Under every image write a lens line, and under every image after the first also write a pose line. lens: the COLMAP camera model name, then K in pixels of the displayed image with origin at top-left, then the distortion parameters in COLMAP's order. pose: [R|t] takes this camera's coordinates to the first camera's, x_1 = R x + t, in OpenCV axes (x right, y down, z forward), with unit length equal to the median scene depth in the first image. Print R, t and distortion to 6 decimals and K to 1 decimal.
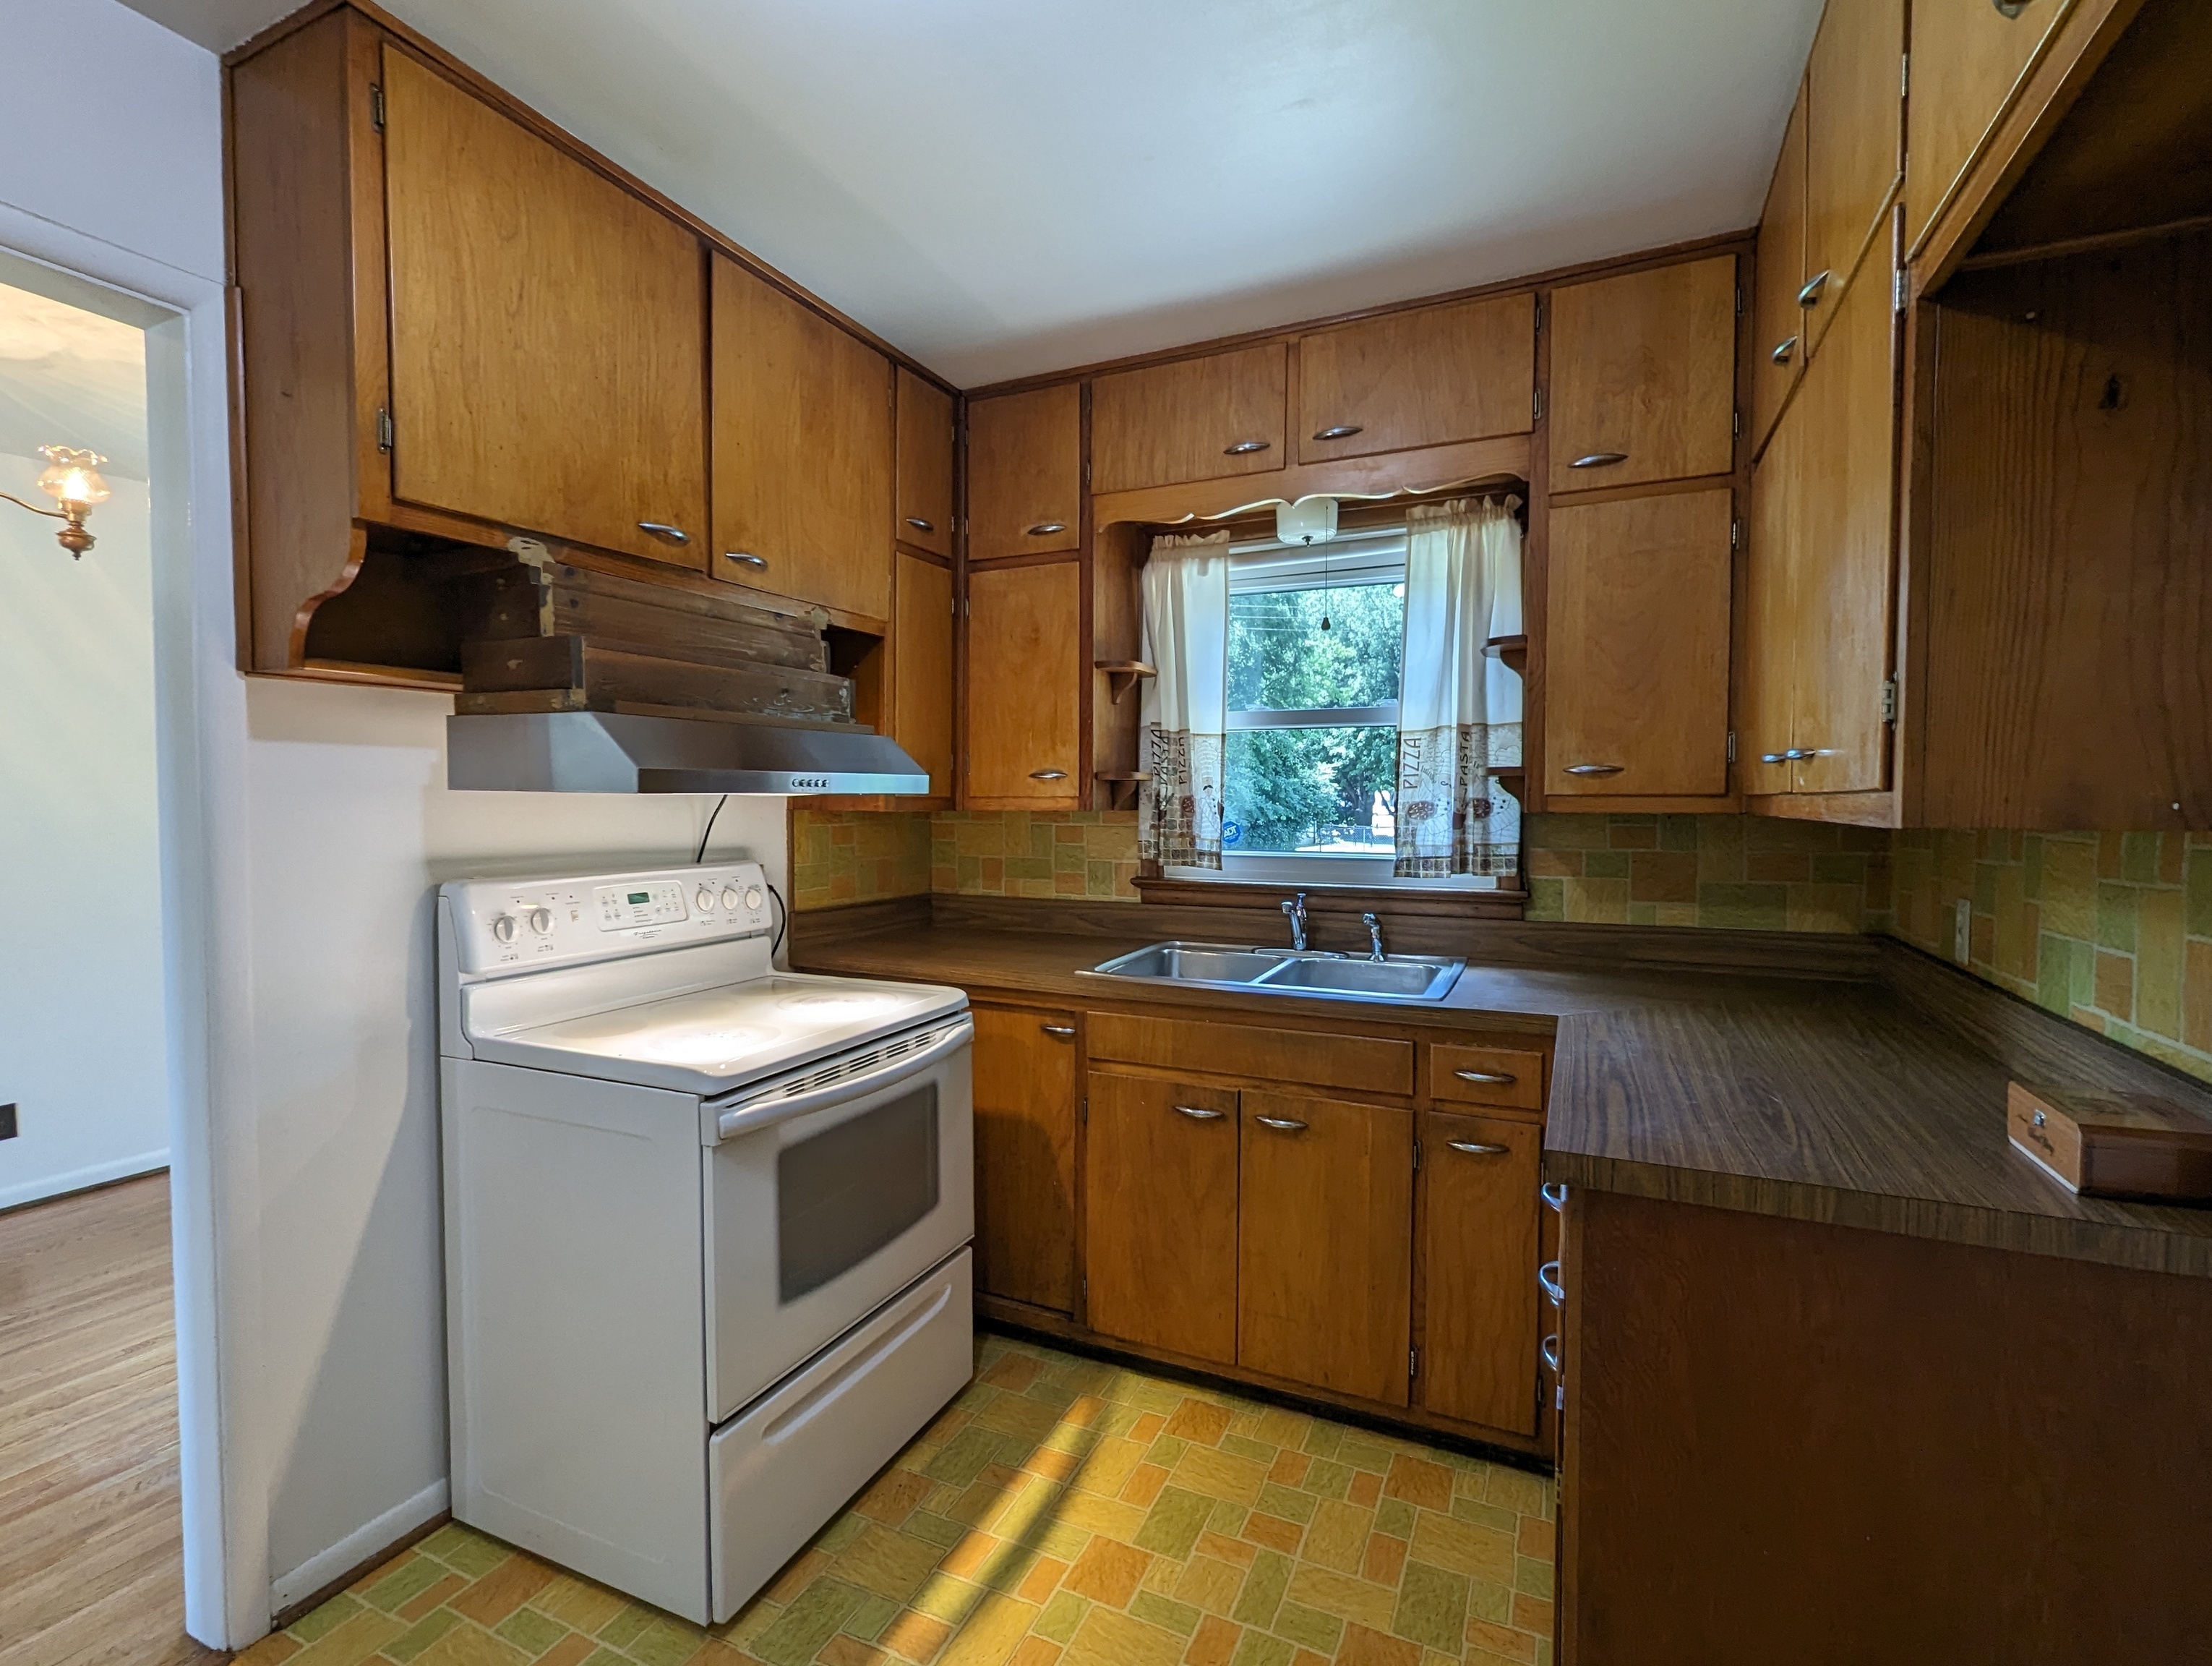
lens RADIAL K [[926.0, 0, 1116.7], [0, 926.0, 842.4], [0, 0, 1]] dist [-0.001542, -0.000221]
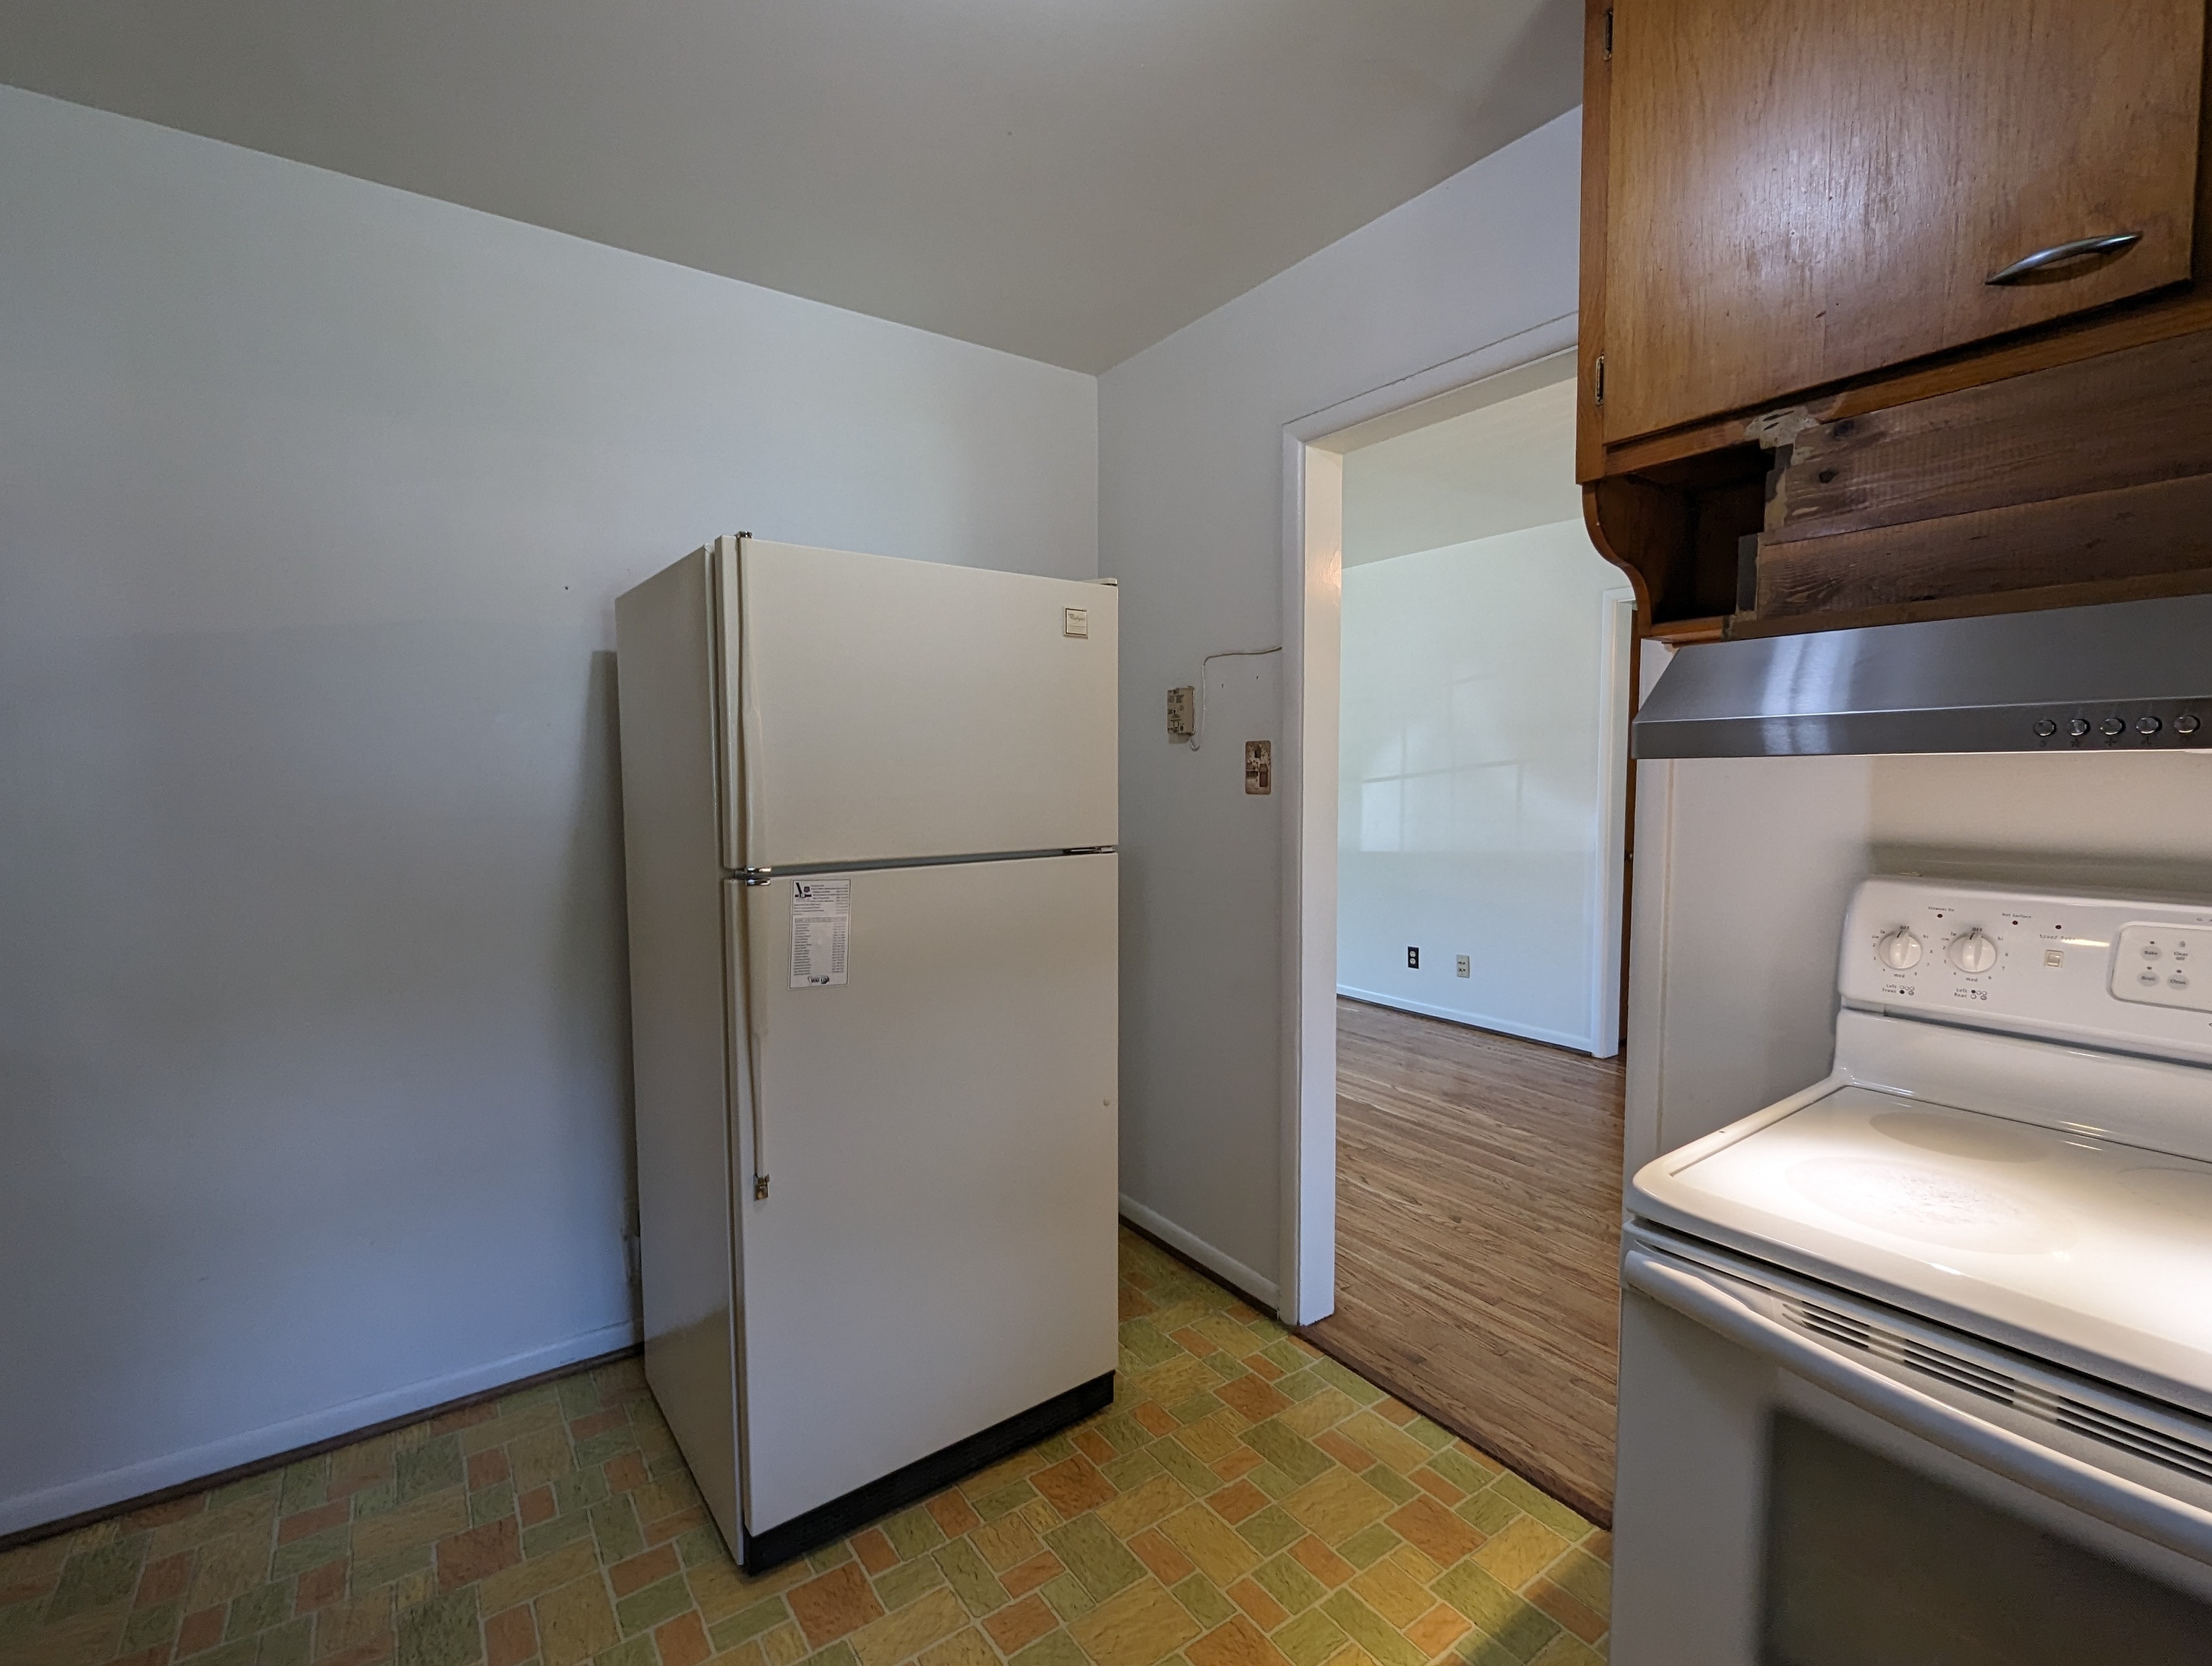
lens RADIAL K [[926.0, 0, 1116.7], [0, 926.0, 842.4], [0, 0, 1]] dist [-0.001542, -0.000221]
pose [[-0.456773, 0.072605, -0.886616, 0.284040], [-0.046995, 0.993303, 0.105553, -0.040313], [0.888341, 0.089881, -0.450301, 0.901323]]
